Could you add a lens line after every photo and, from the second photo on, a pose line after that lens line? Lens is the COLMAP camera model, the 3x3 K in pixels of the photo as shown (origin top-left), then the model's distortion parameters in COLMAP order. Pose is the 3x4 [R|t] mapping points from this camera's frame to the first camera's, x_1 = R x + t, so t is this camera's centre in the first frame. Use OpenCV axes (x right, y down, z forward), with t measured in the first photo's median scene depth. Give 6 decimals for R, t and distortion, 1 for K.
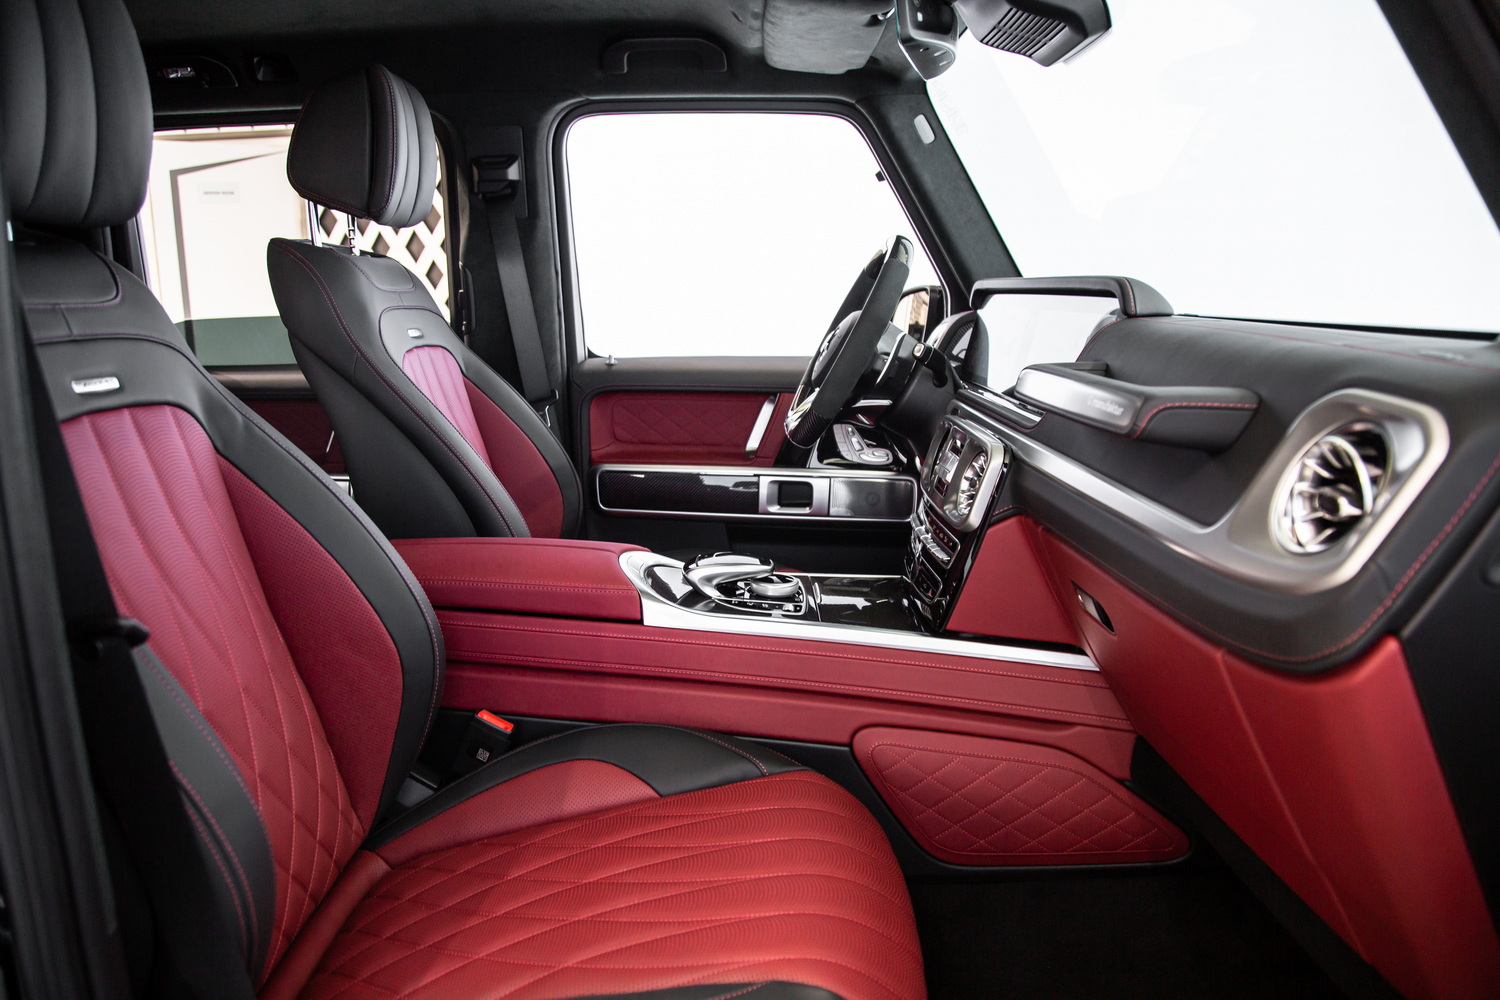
lens RADIAL K [[1027.5, 0, 817.8], [0, 1027.5, 498.9], [0, 0, 1]] dist [-0.122725, 0.085629]
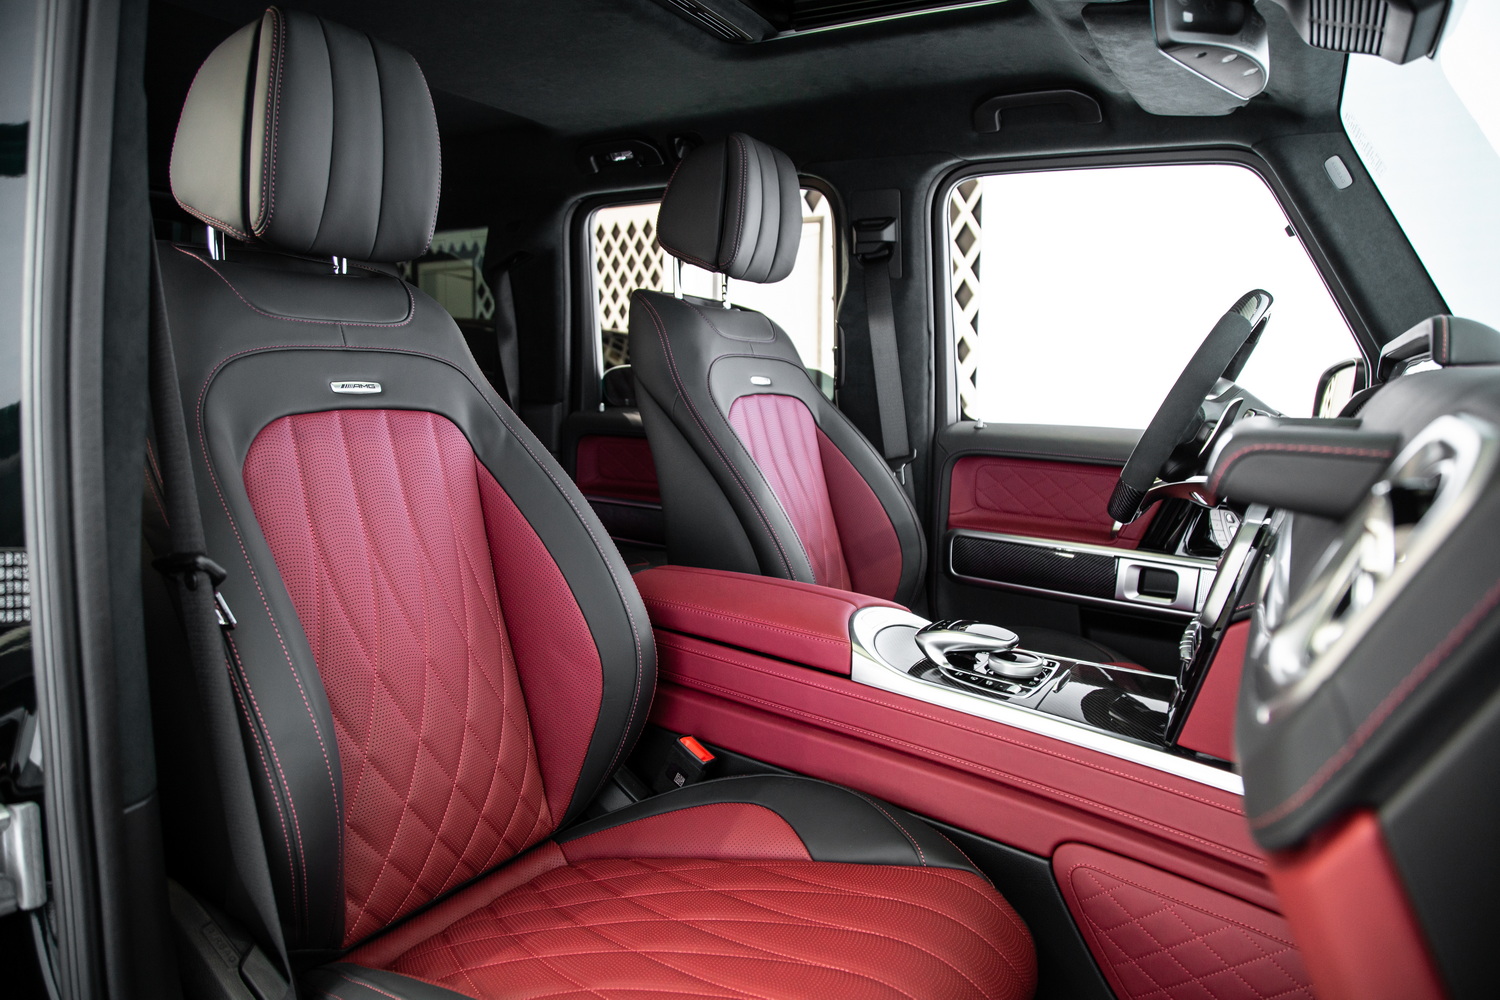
lens RADIAL K [[1027.5, 0, 817.8], [0, 1027.5, 498.9], [0, 0, 1]] dist [-0.122725, 0.085629]
pose [[0.867458, 0.080426, -0.490967, 0.171955], [-0.122178, 0.991064, -0.053521, 0.007545], [0.482275, 0.106412, 0.869533, 0.095286]]
